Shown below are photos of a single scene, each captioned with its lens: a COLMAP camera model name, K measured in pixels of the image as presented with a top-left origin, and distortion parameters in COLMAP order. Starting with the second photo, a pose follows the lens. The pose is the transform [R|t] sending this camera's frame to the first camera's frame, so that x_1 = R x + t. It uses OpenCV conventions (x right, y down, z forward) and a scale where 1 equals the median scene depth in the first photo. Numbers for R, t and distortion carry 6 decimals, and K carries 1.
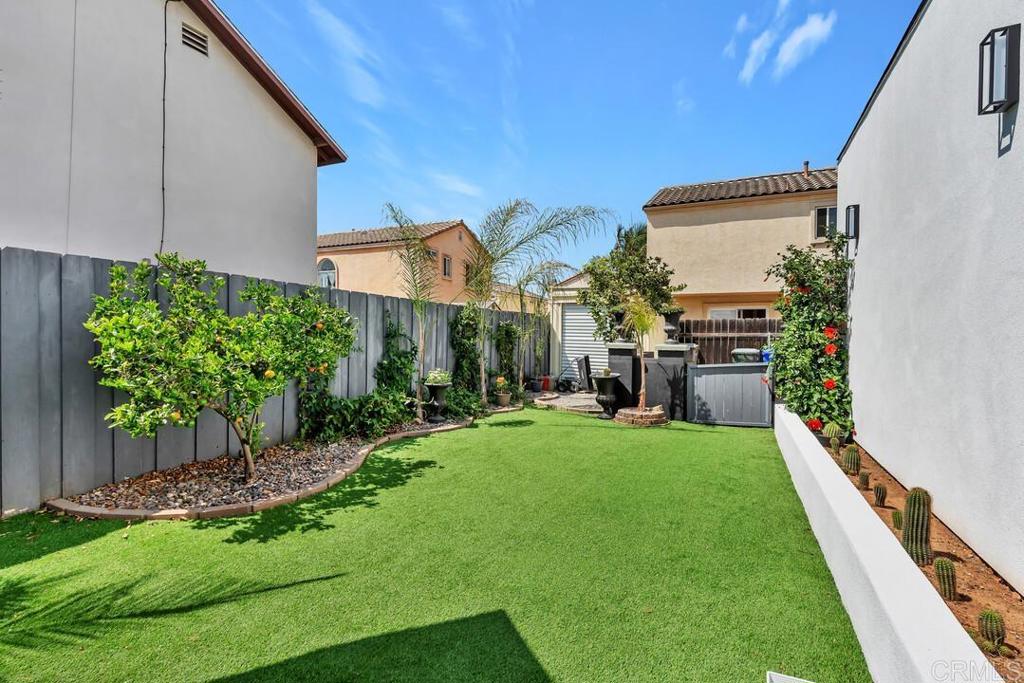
lens RADIAL K [[489.0, 0, 512.0], [0, 489.0, 341.5], [0, 0, 1]] dist [-0.001956, -0.000341]
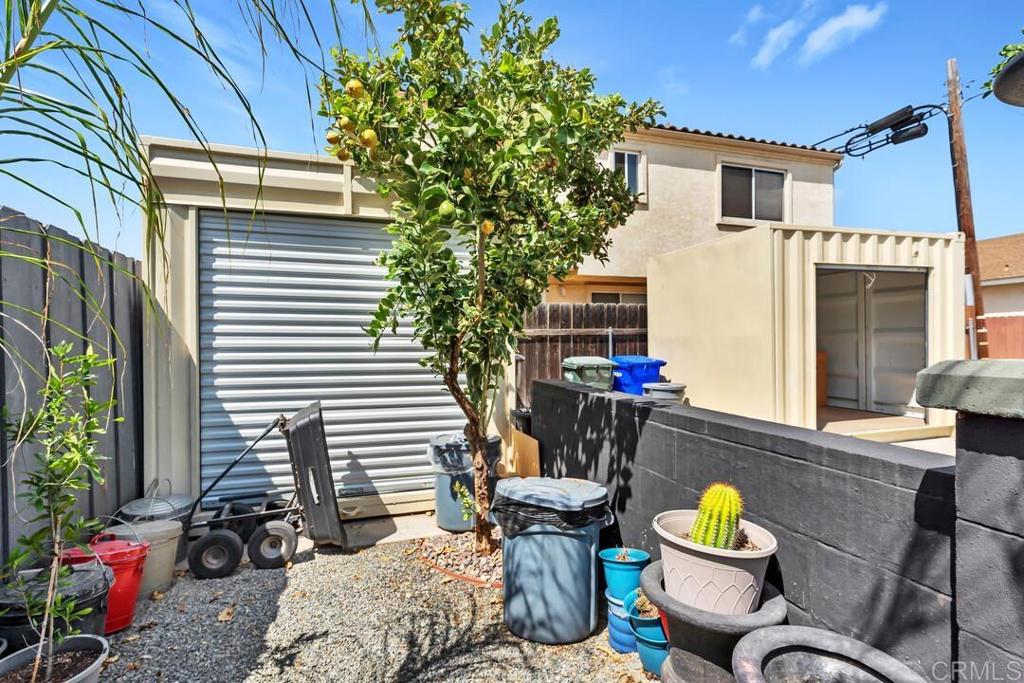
lens RADIAL K [[487.3, 0, 512.0], [0, 487.3, 341.5], [0, 0, 1]] dist [0.008792, -0.000406]
pose [[0.732255, -0.013513, 0.680897, 0.073026], [0.022288, 0.999743, -0.004128, -0.003460], [-0.680666, 0.018199, 0.732368, 1.099611]]
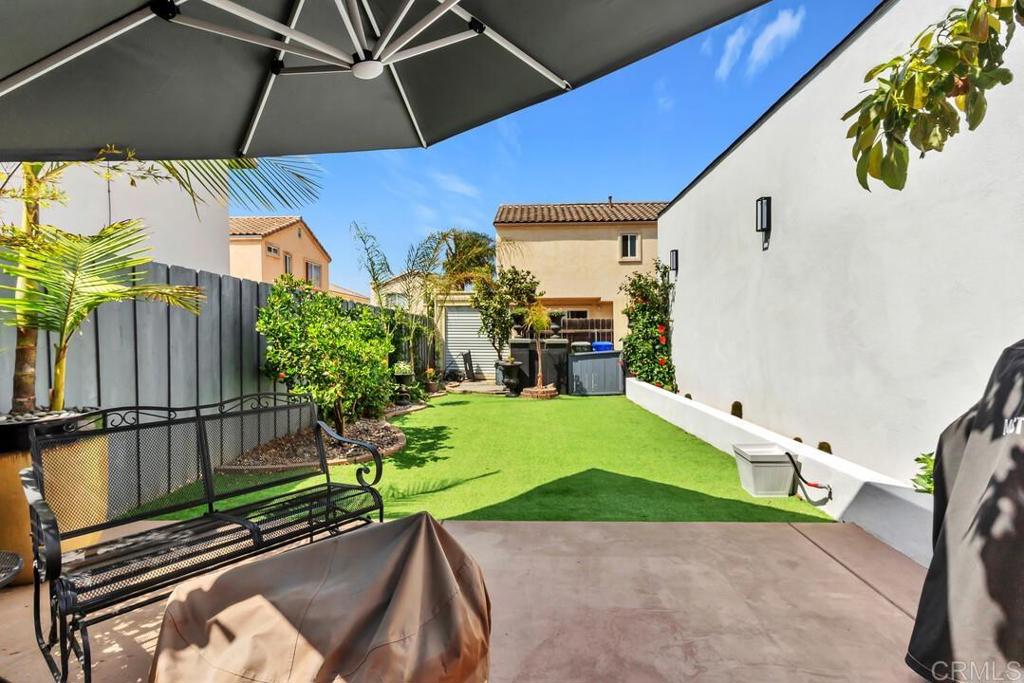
lens RADIAL K [[495.1, 0, 512.0], [0, 495.1, 341.5], [0, 0, 1]] dist [-0.000783, 0.000134]
pose [[0.921250, -0.020174, 0.388447, -0.327705], [0.018769, 0.999796, 0.007411, 0.000540], [-0.388517, 0.000463, 0.921441, -0.222405]]
